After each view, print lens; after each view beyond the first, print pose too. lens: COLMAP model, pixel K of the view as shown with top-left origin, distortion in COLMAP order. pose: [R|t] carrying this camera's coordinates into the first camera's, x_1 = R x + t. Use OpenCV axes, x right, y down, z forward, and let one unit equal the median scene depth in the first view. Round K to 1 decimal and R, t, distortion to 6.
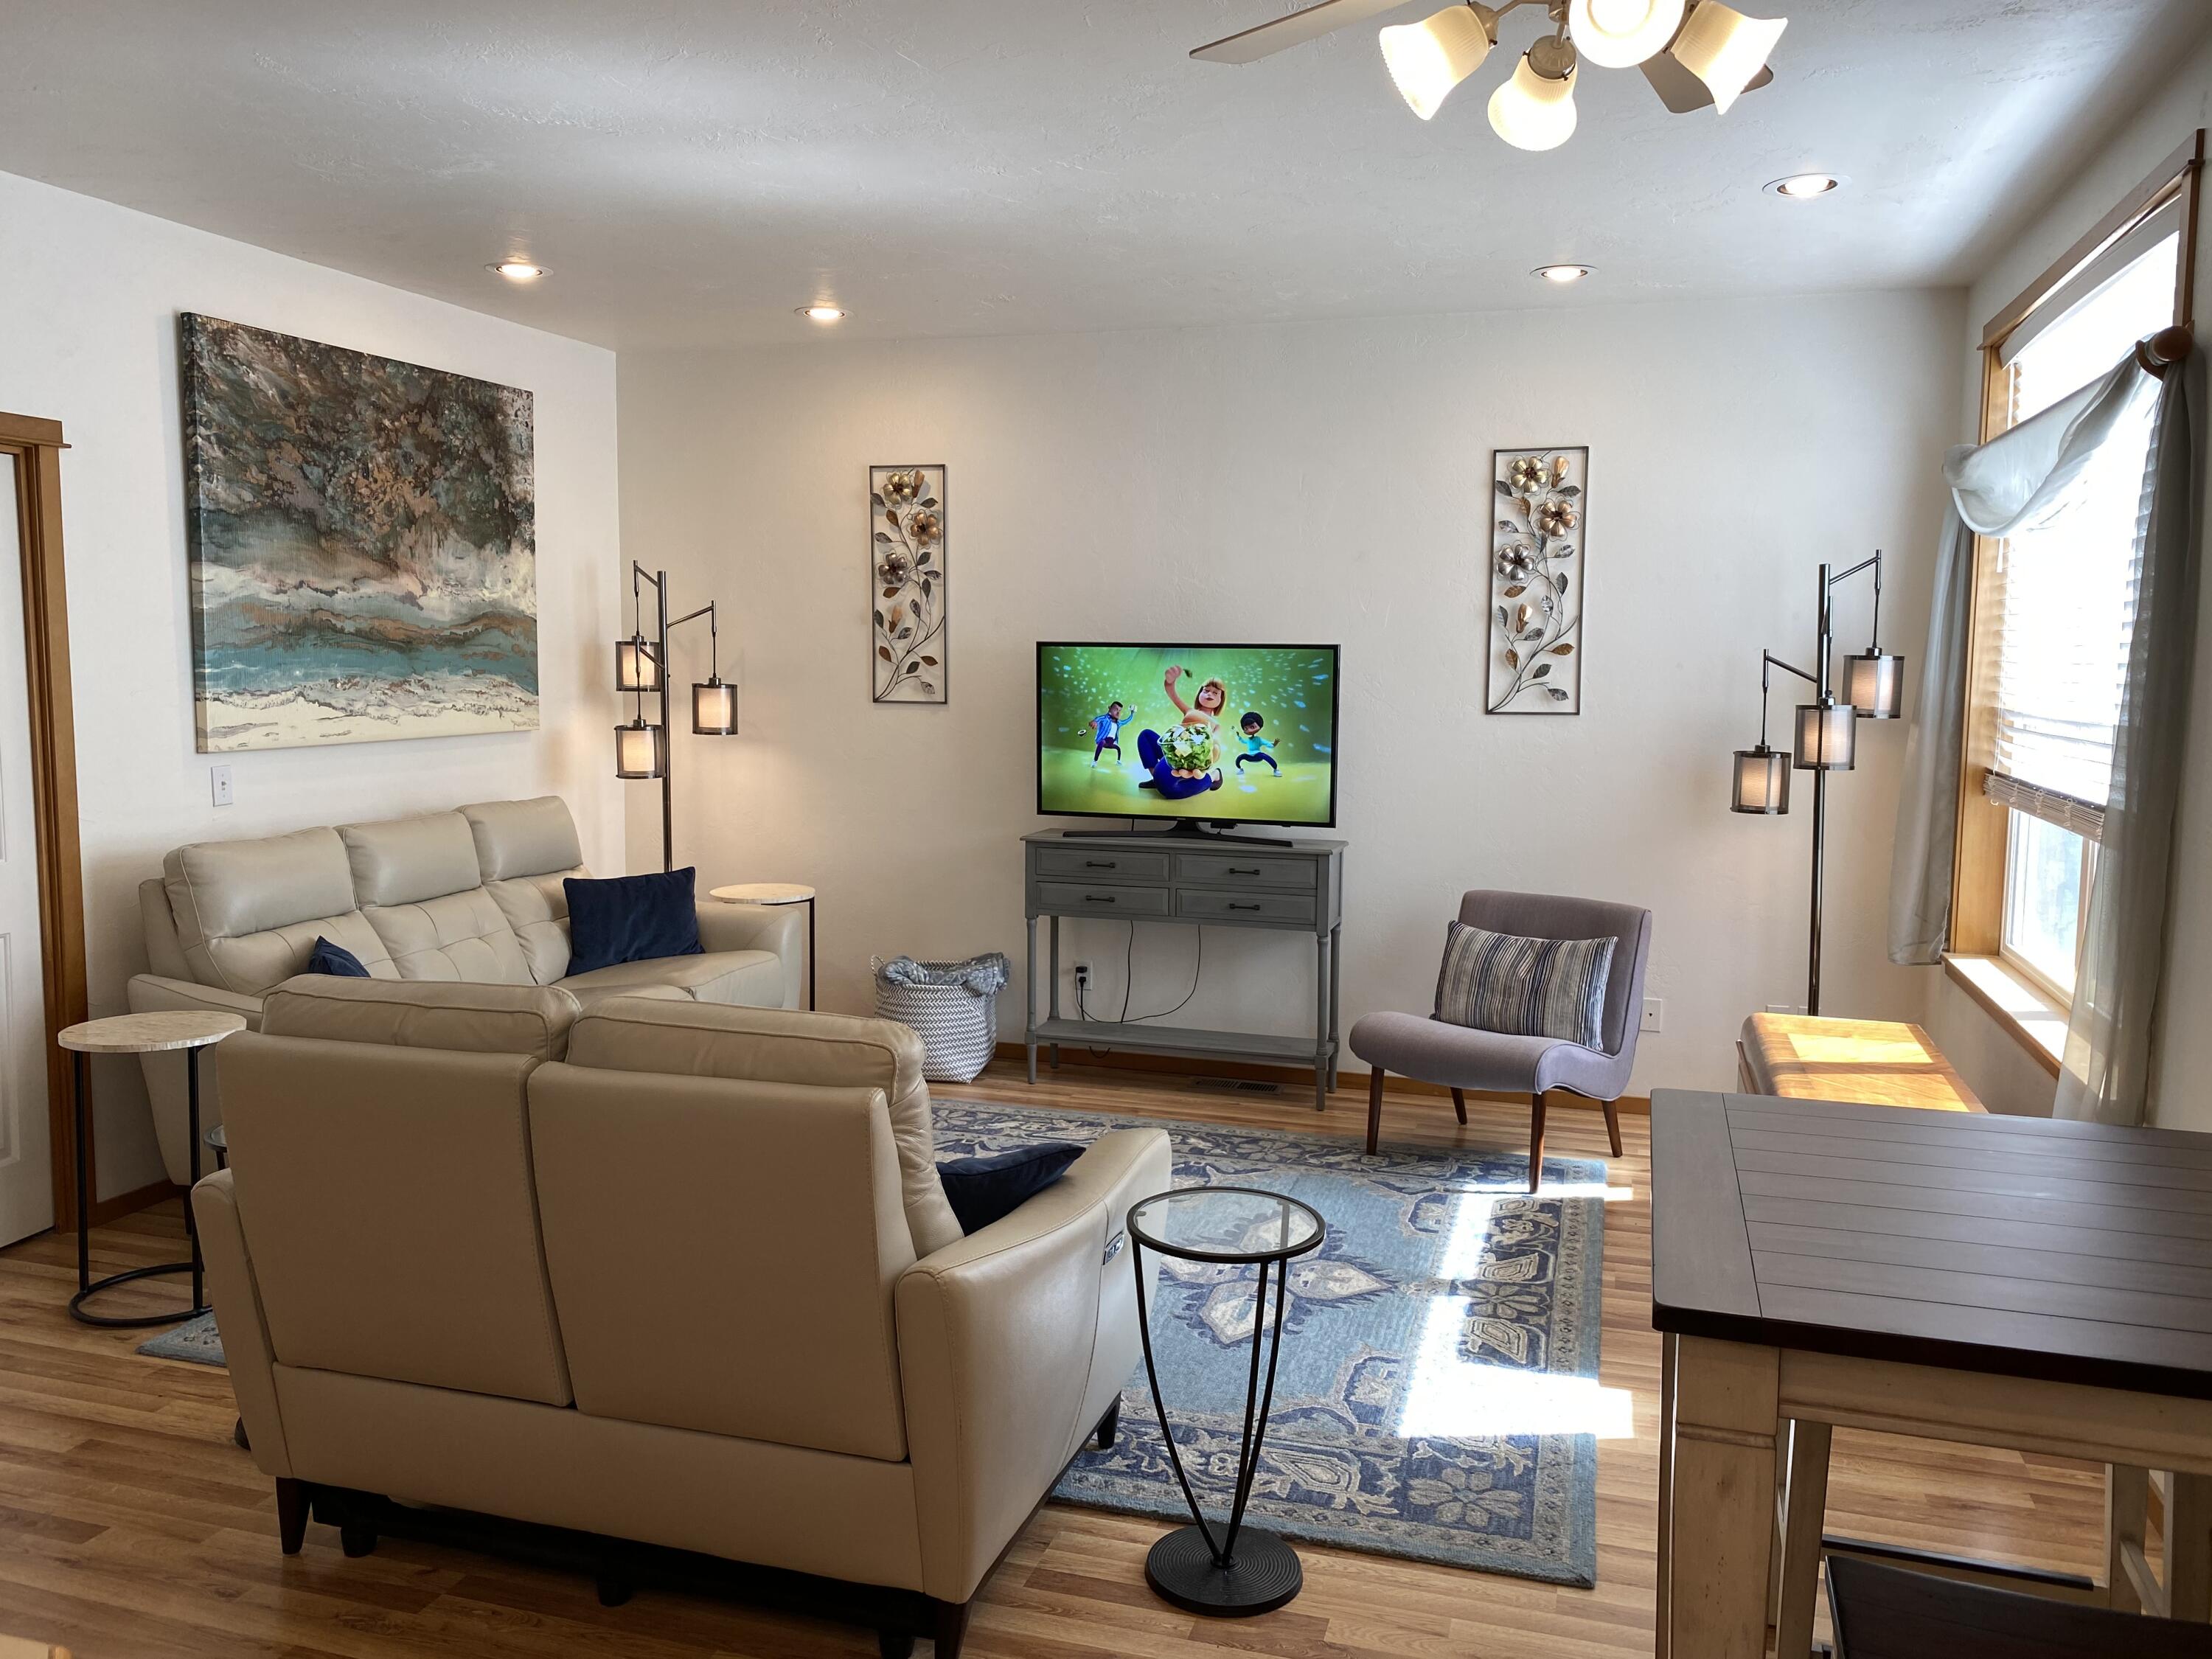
lens RADIAL K [[1669.2, 0, 1103.7], [0, 1669.2, 843.7], [0, 0, 1]] dist [0.016201, -0.023788]
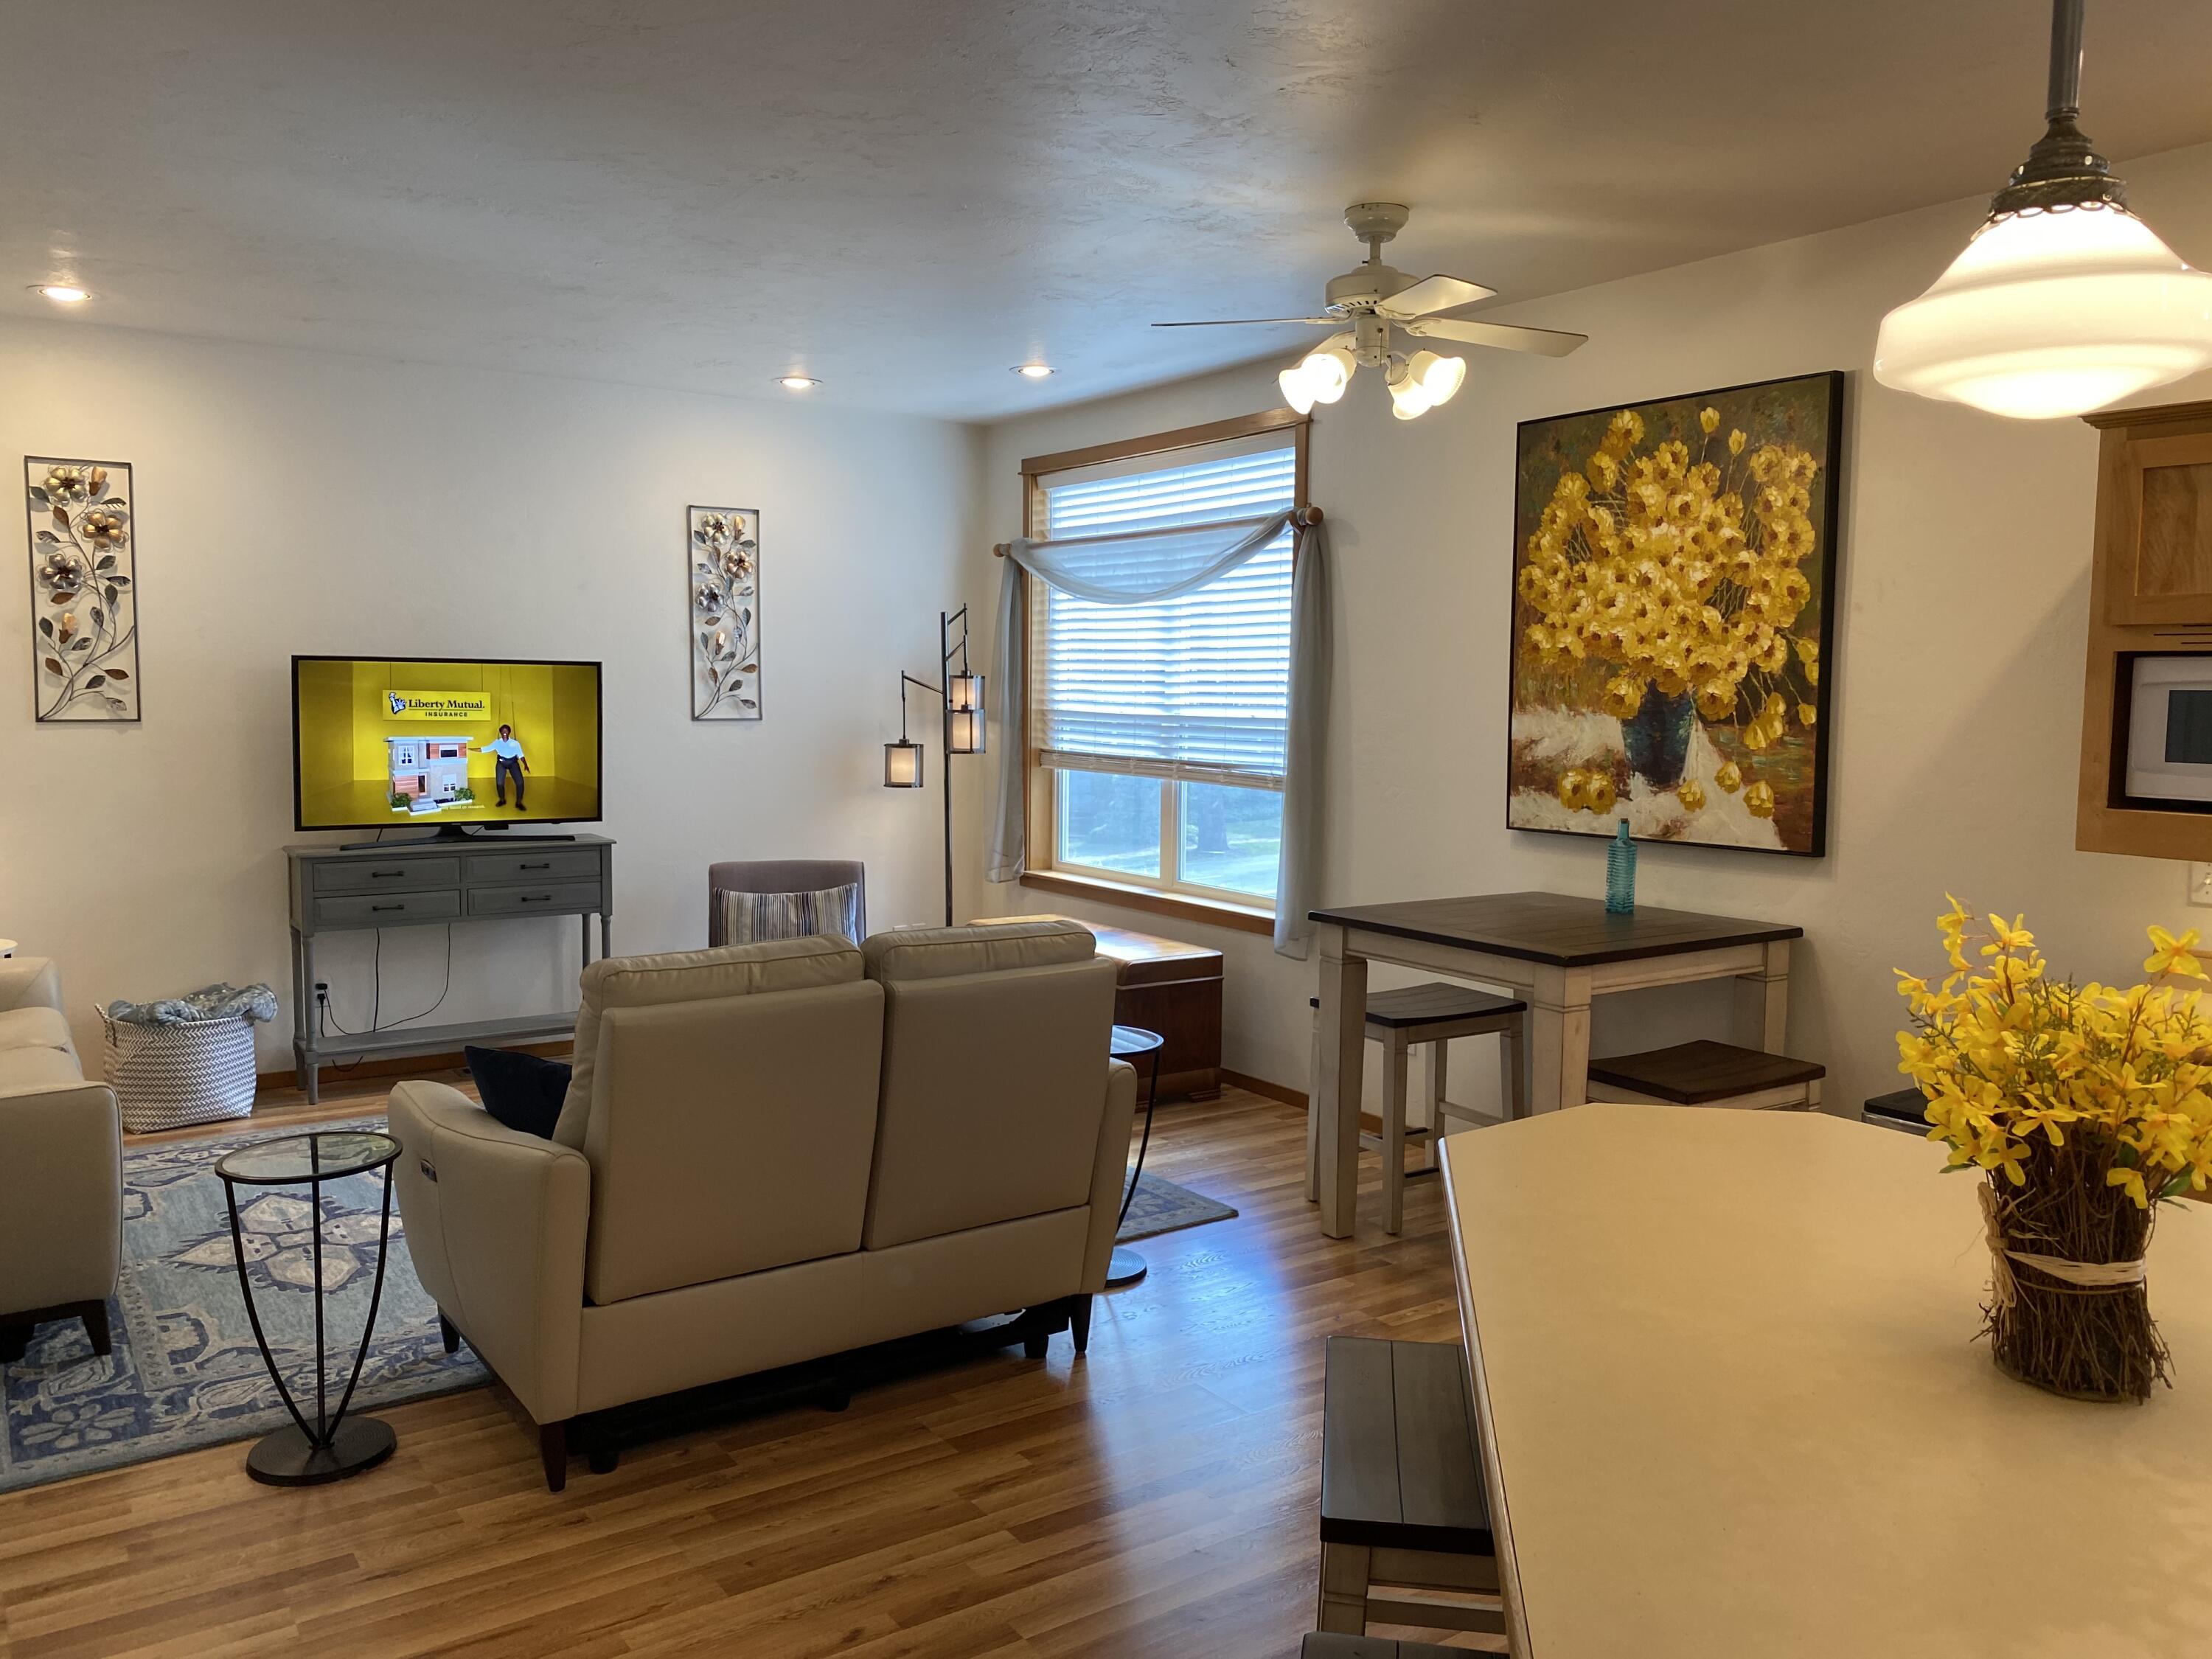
lens RADIAL K [[1669.2, 0, 1105.6], [0, 1669.2, 819.7], [0, 0, 1]] dist [0.016201, -0.023788]
pose [[0.610420, -0.061800, 0.789663, -0.555840], [0.088518, 0.996029, 0.009525, 0.009133], [-0.787116, 0.064085, 0.613467, 0.021272]]
